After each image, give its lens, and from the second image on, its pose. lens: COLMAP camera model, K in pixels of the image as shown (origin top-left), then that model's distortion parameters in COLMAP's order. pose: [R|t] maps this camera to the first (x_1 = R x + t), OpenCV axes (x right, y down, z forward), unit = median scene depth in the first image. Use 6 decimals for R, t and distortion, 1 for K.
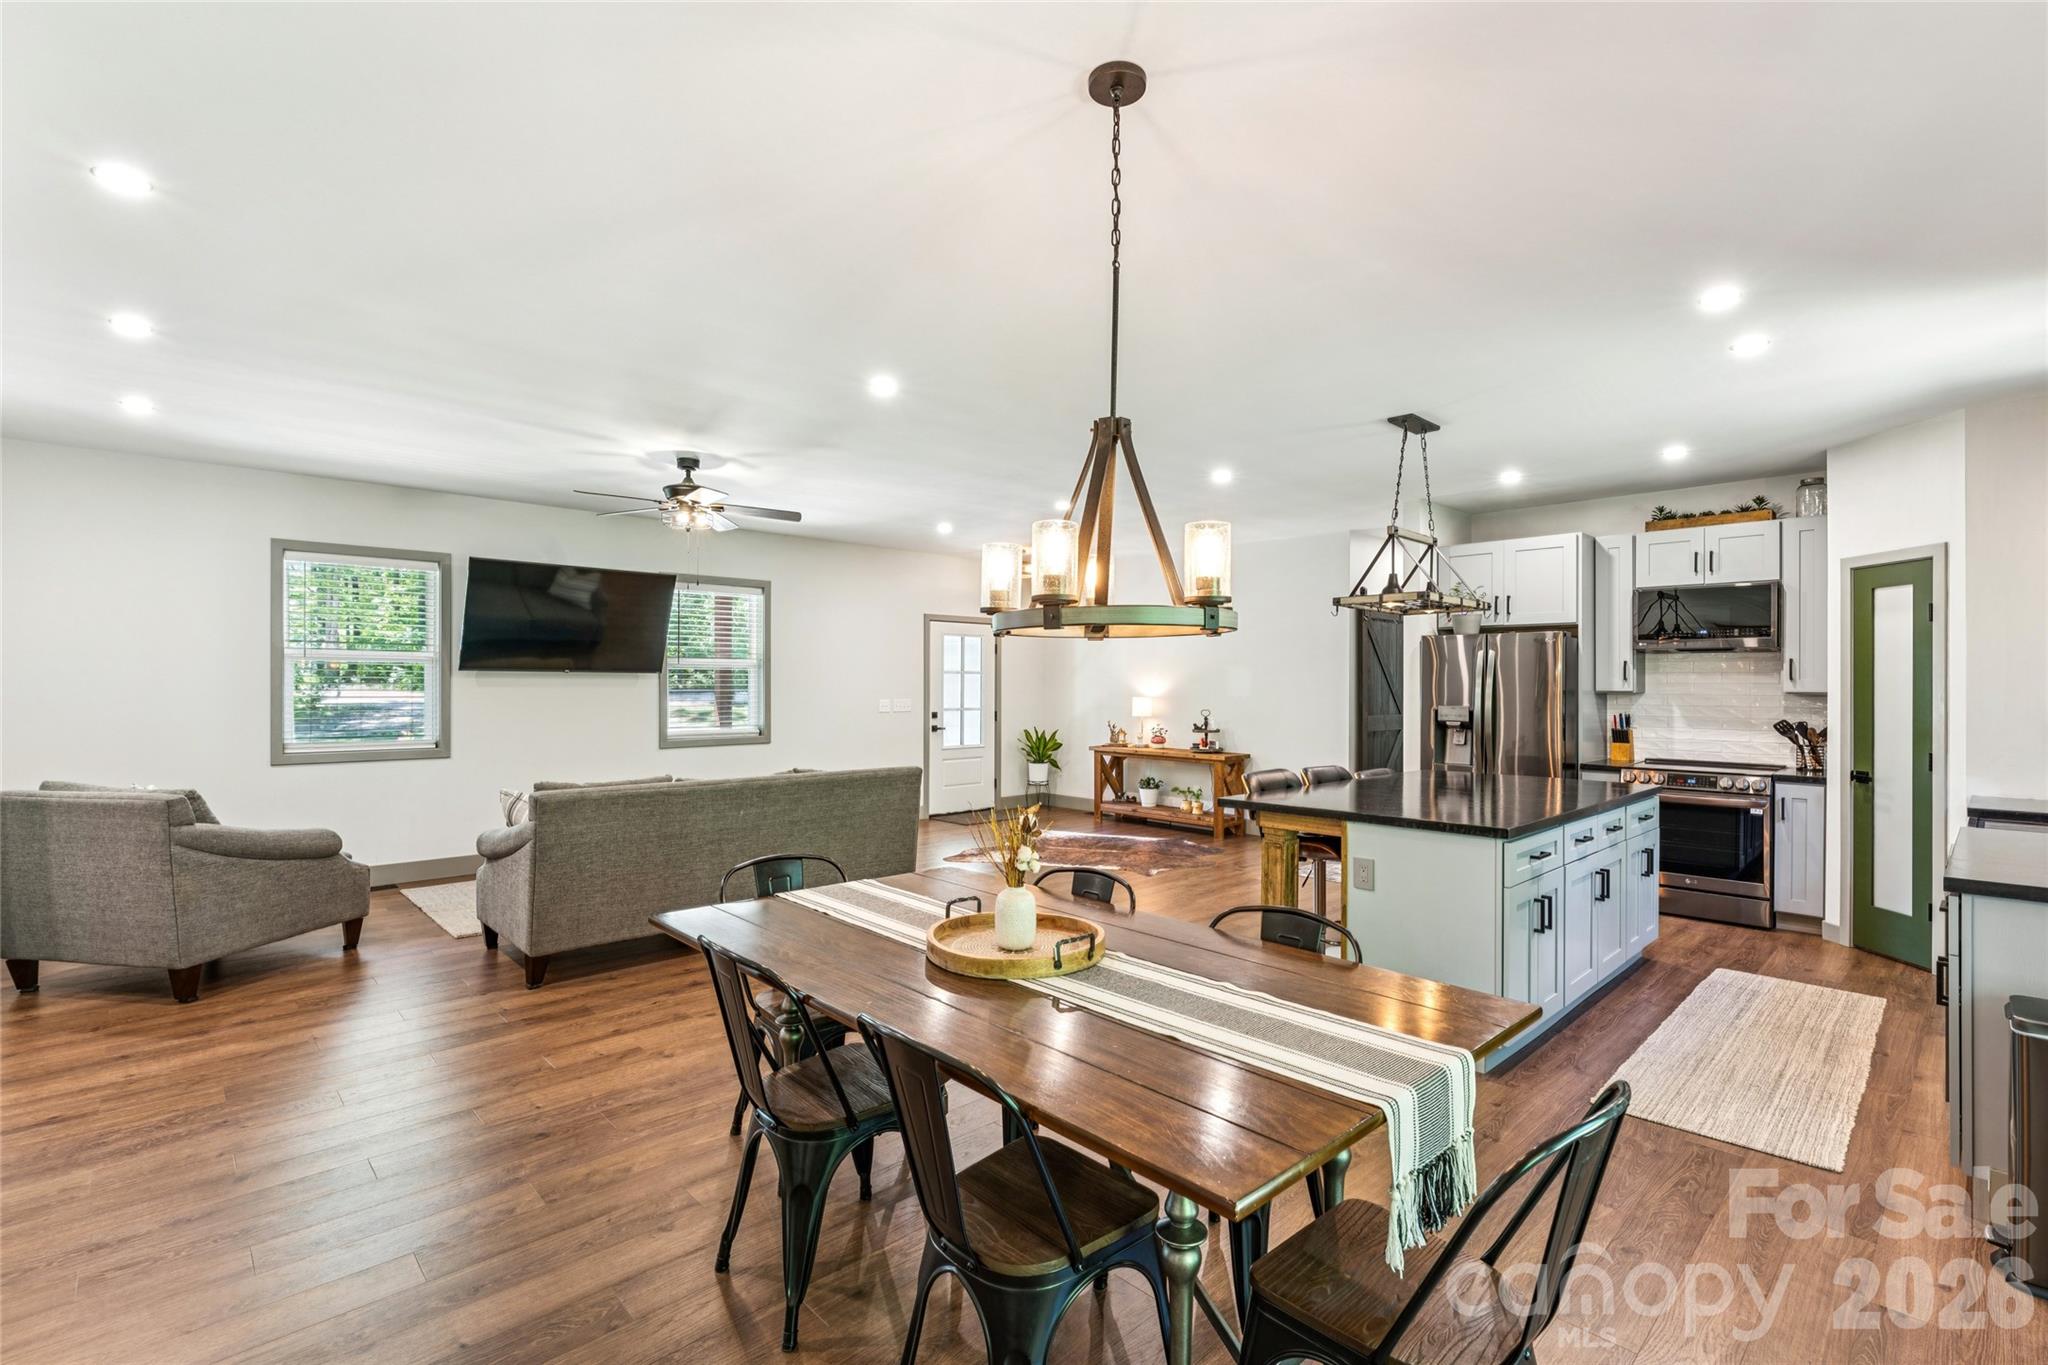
lens RADIAL K [[929.4, 0, 1038.4], [0, 929.4, 684.9], [0, 0, 1]] dist [-0.000359, -0.000097]
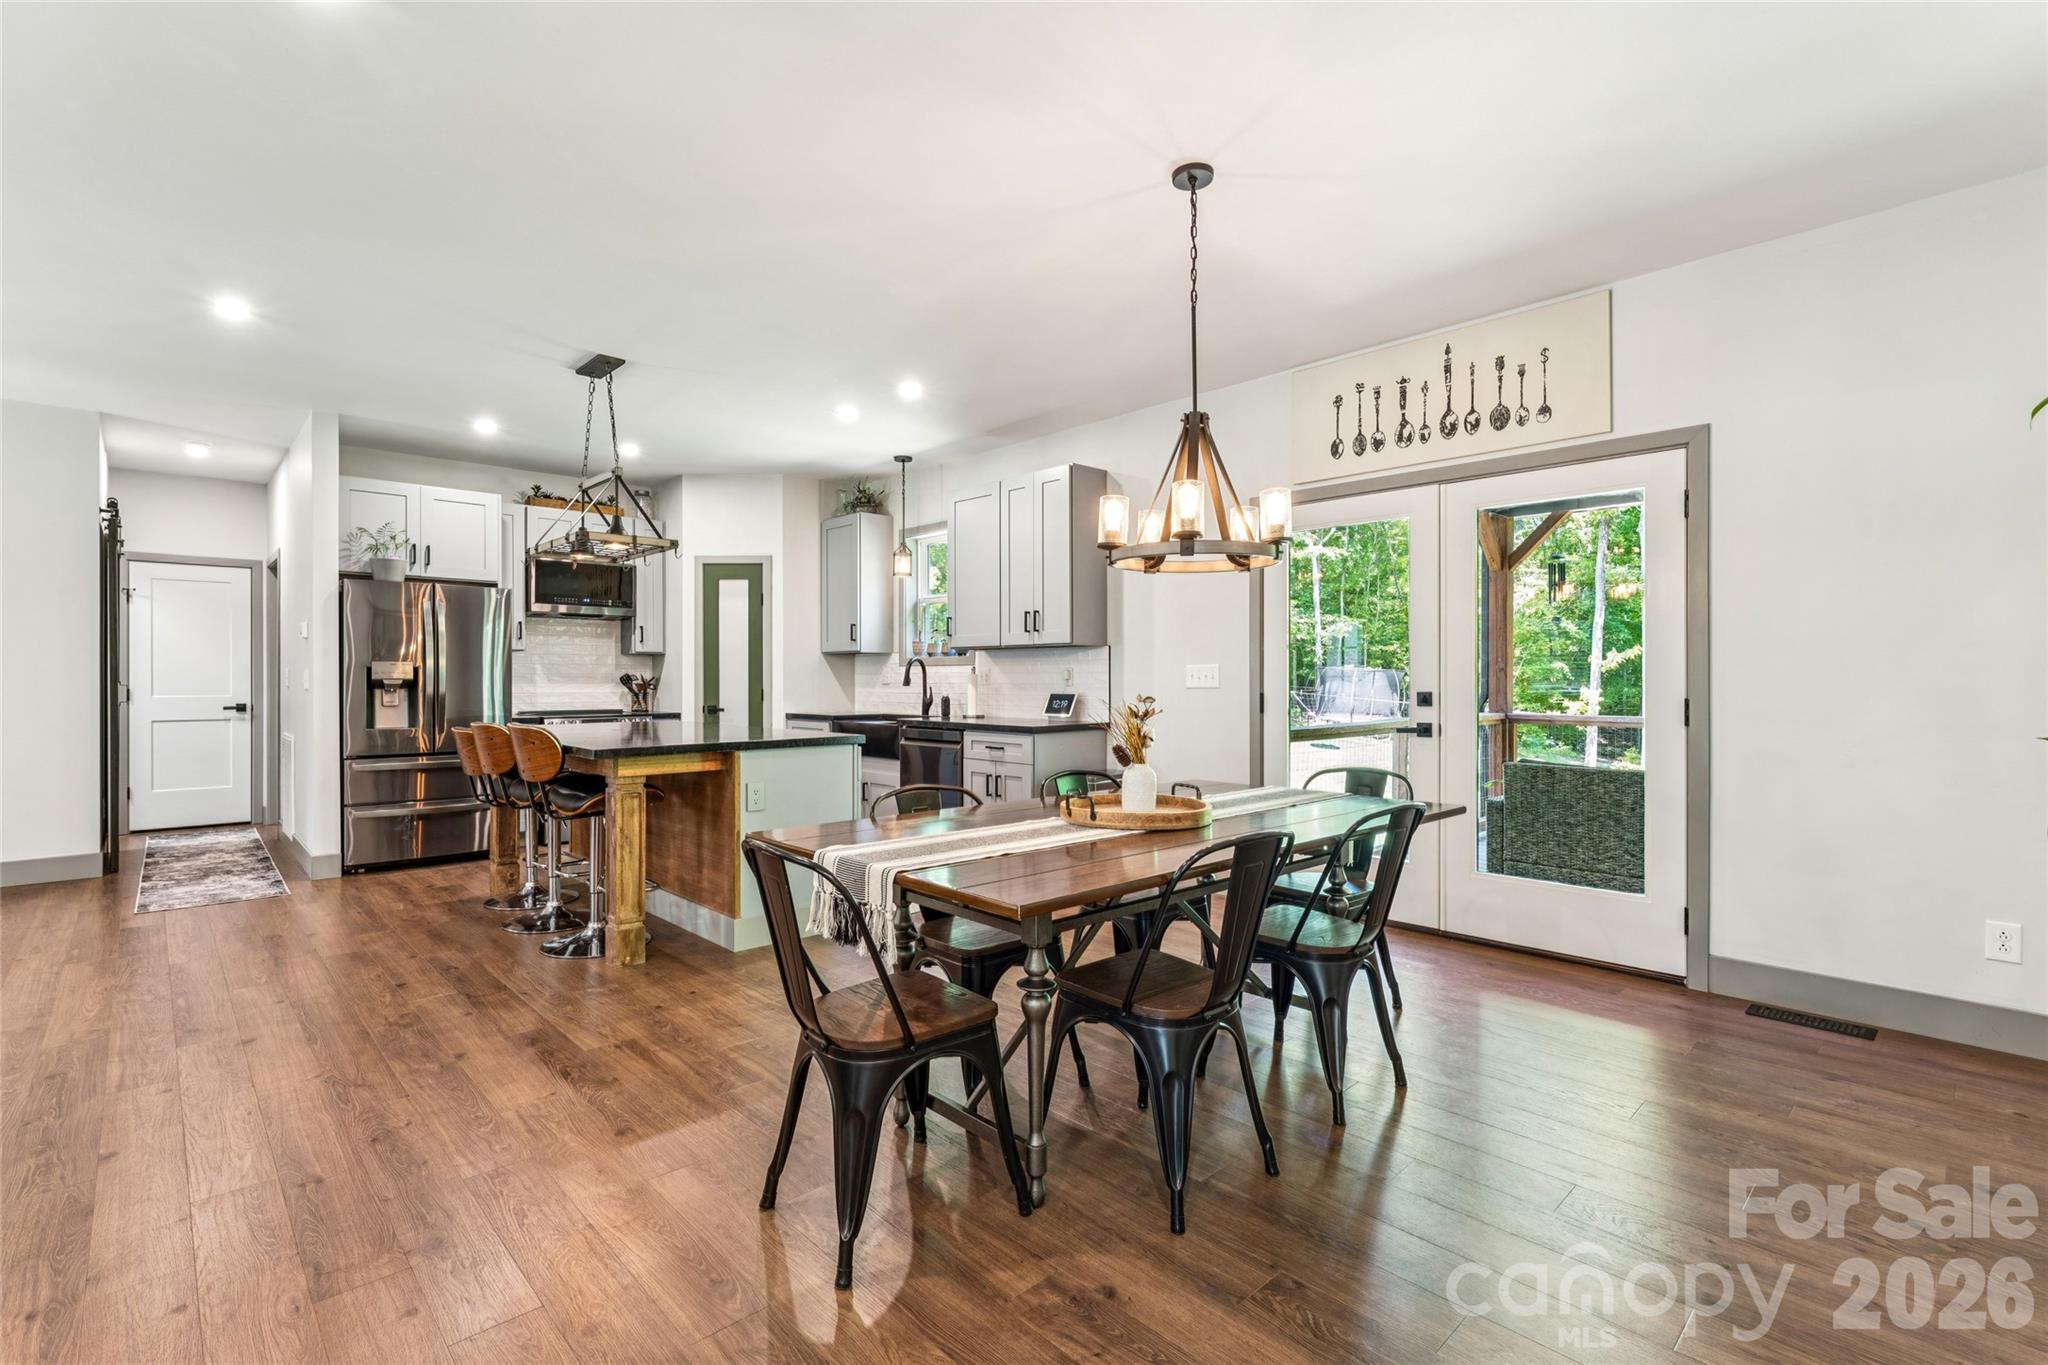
lens RADIAL K [[929.4, 0, 1005.0], [0, 929.4, 681.4], [0, 0, 1]] dist [-0.000359, -0.000097]
pose [[0.021301, -0.007195, 0.999747, -0.451082], [0.001363, 0.999973, 0.007167, 0.038285], [-0.999772, 0.001210, 0.021310, 0.430430]]
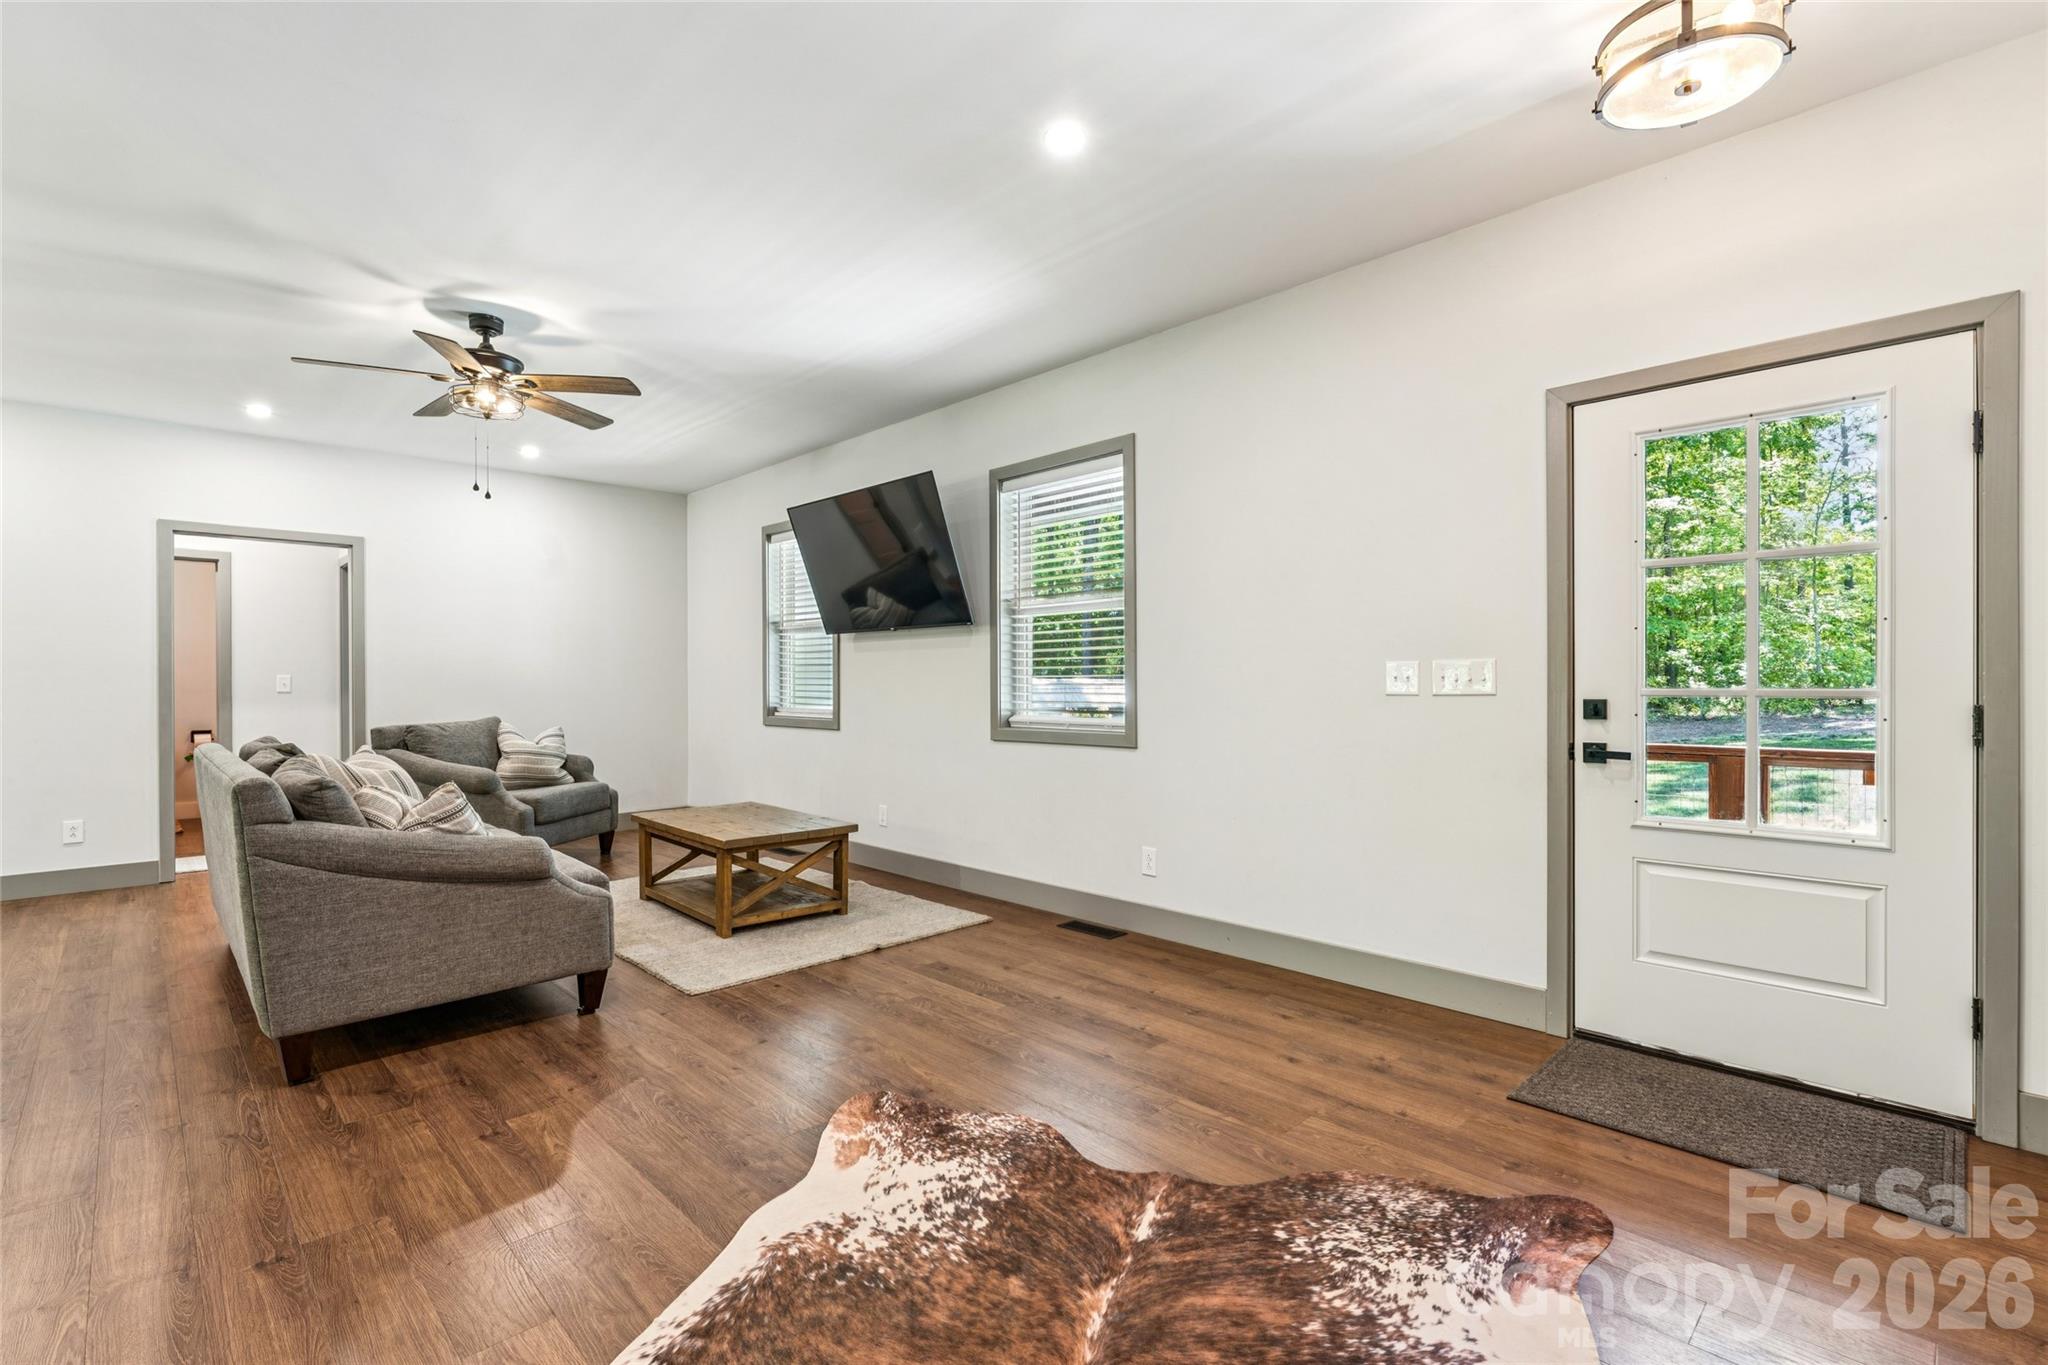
lens RADIAL K [[929.4, 0, 1034.2], [0, 929.4, 689.8], [0, 0, 1]] dist [-0.000359, -0.000097]
pose [[-0.000002, 0.004141, -0.999991, 0.312580], [0.002687, 0.999988, 0.004141, 0.039140], [0.999996, -0.002687, -0.000013, 1.309839]]
